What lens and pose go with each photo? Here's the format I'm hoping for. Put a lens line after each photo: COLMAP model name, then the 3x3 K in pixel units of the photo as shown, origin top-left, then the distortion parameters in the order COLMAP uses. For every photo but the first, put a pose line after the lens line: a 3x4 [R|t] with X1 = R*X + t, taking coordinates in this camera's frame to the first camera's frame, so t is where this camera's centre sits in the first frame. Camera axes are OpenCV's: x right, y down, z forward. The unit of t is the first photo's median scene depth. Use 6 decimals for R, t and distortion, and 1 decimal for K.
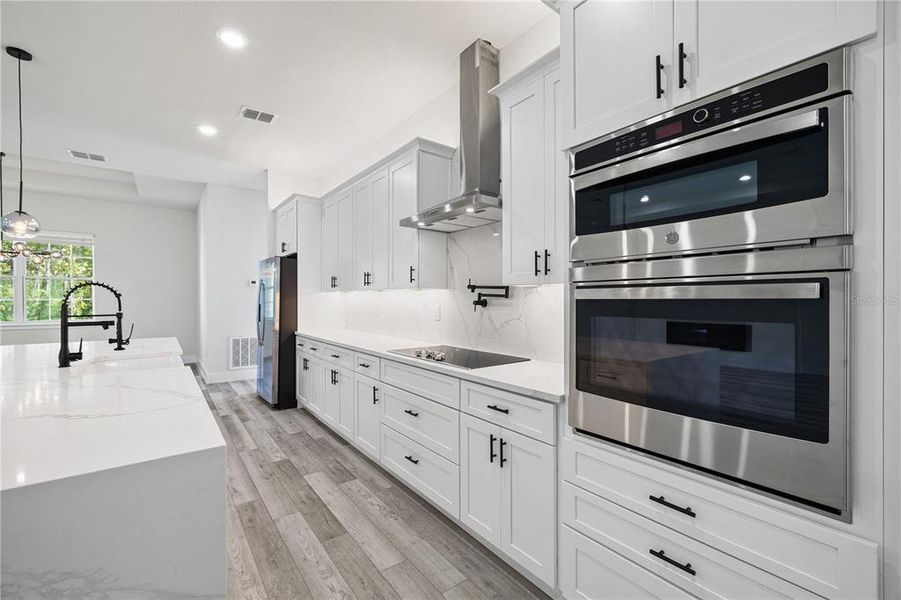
lens RADIAL K [[378.6, 0, 450.5], [0, 378.6, 300.0], [0, 0, 1]] dist [0.000774, 0.000361]
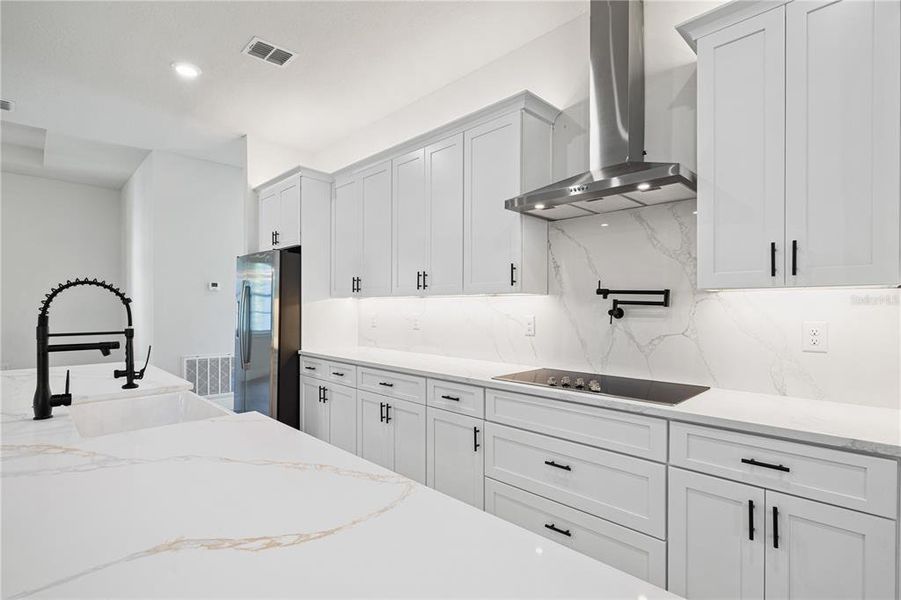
lens RADIAL K [[434.0, 0, 451.2], [0, 434.0, 308.9], [0, 0, 1]] dist [0.000631, -0.000693]
pose [[0.992080, 0.001019, 0.125604, -0.361982], [-0.001218, 0.999998, 0.001504, -0.000858], [-0.125602, -0.001645, 0.992079, 0.181075]]
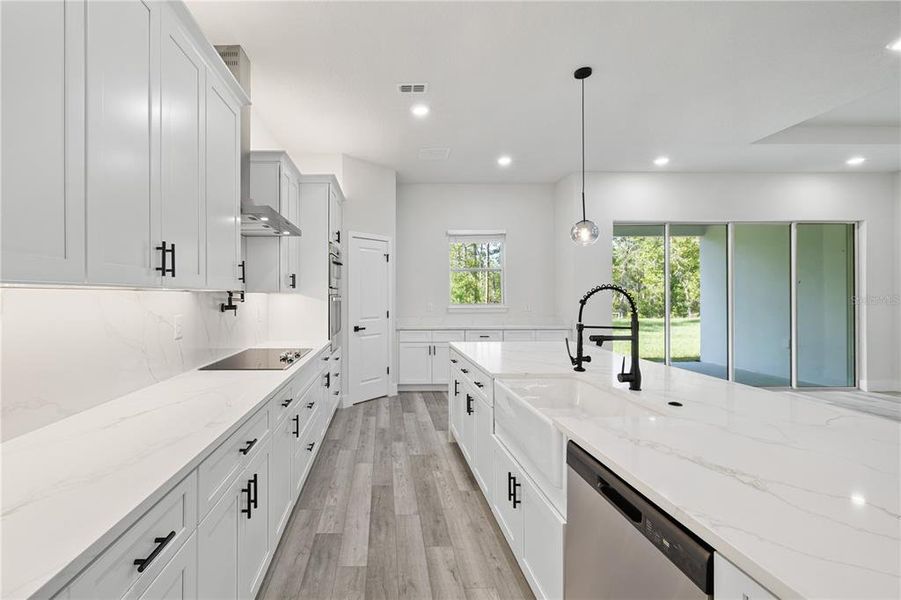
lens RADIAL K [[406.4, 0, 388.0], [0, 406.4, 292.4], [0, 0, 1]] dist [-0.000041, -0.000033]
pose [[-0.800736, 0.004150, 0.599004, -0.892089], [0.001832, 0.999988, -0.004479, -0.025950], [-0.599015, -0.002489, -0.800734, 1.619834]]
